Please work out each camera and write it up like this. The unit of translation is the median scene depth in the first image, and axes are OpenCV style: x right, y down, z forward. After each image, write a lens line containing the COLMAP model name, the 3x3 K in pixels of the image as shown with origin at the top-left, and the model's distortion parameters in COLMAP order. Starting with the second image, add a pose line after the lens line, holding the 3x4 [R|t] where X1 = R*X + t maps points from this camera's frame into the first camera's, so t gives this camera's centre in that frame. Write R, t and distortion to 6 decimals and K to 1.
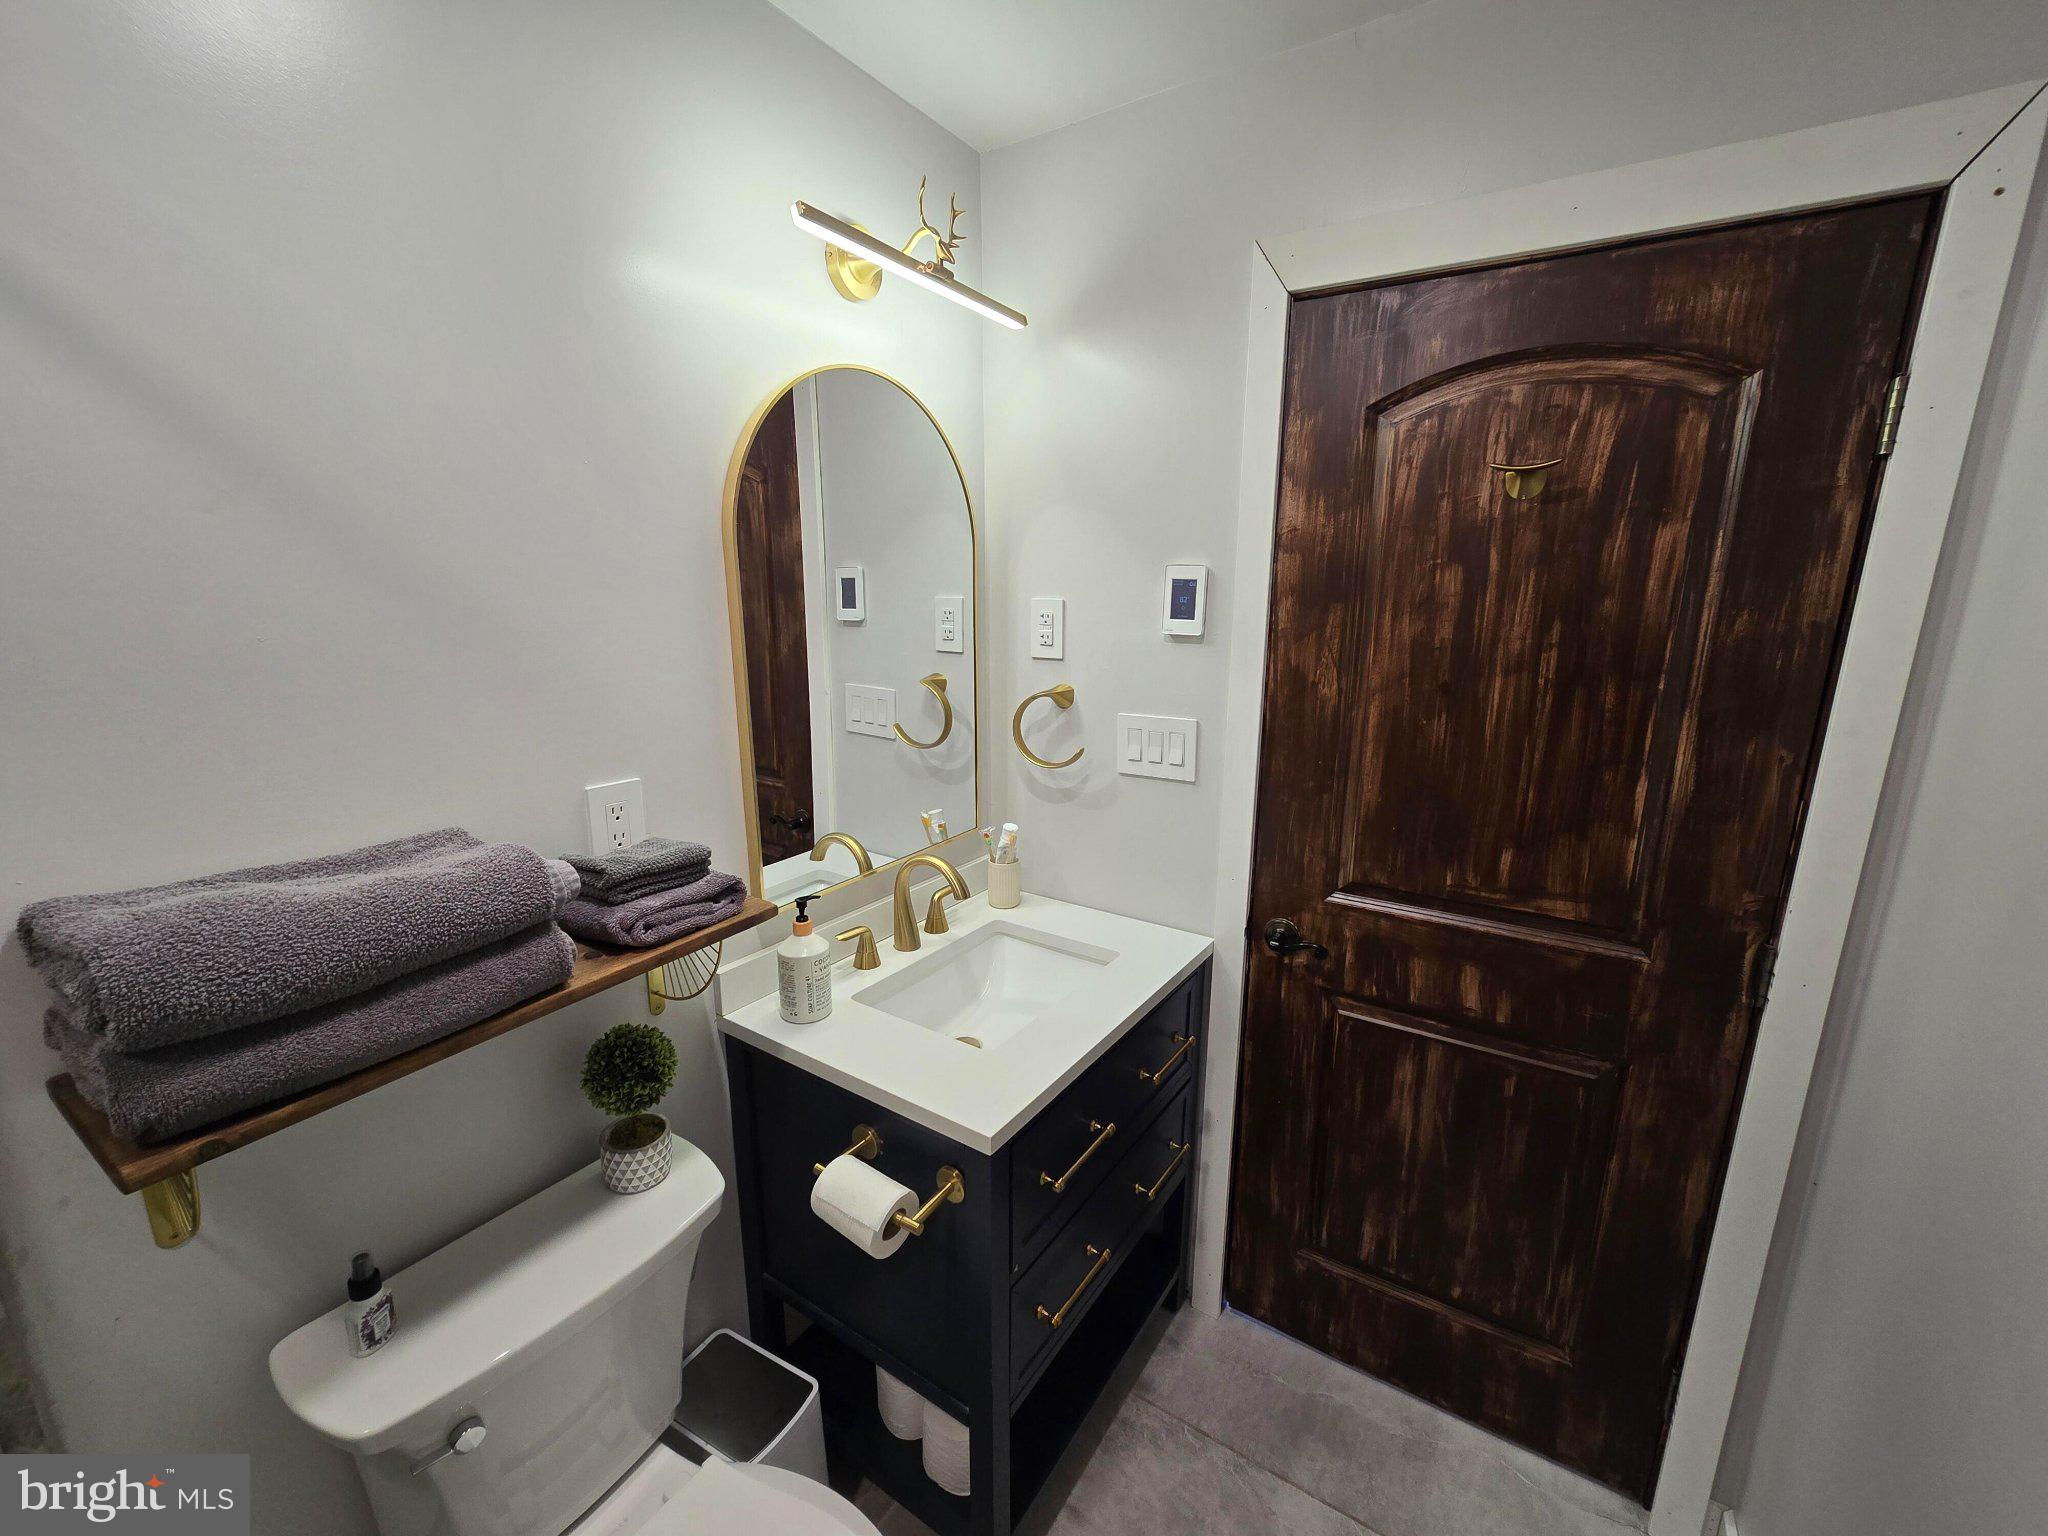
lens RADIAL K [[837.6, 0, 1027.2], [0, 837.6, 780.2], [0, 0, 1]] dist [-0.006489, -0.000236]
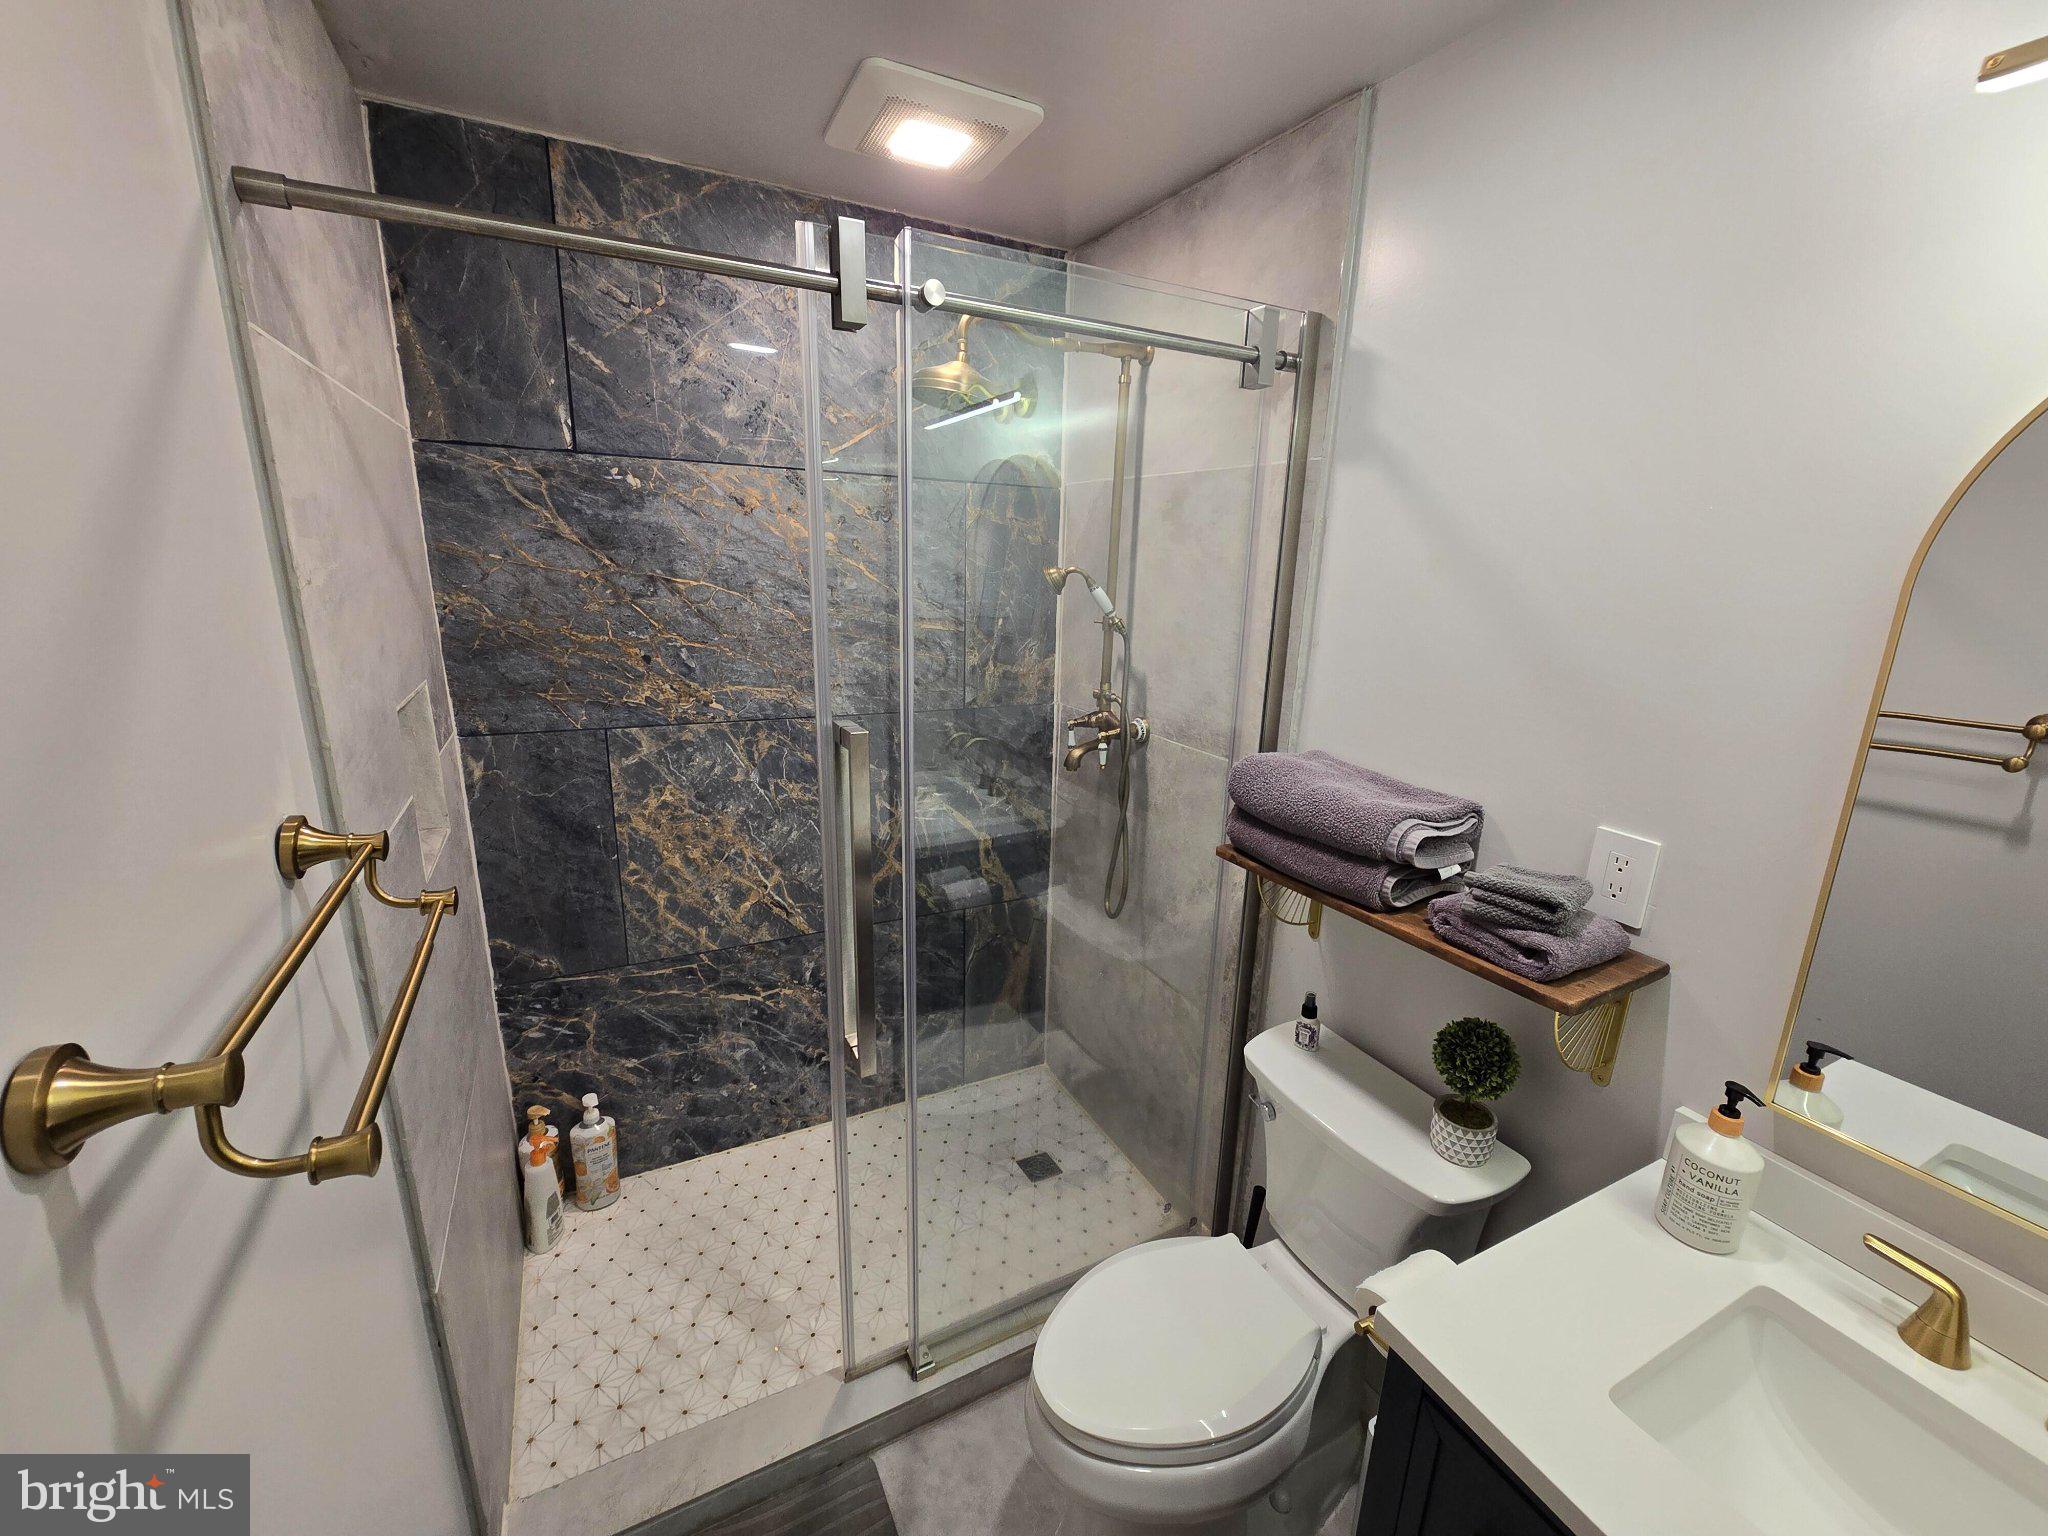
lens RADIAL K [[837.6, 0, 1027.2], [0, 837.6, 780.2], [0, 0, 1]] dist [-0.006489, -0.000236]
pose [[-0.494720, 0.205962, -0.844294, 0.703436], [-0.224624, 0.908193, 0.353171, -0.256910], [0.839521, 0.364370, -0.403037, 0.835075]]
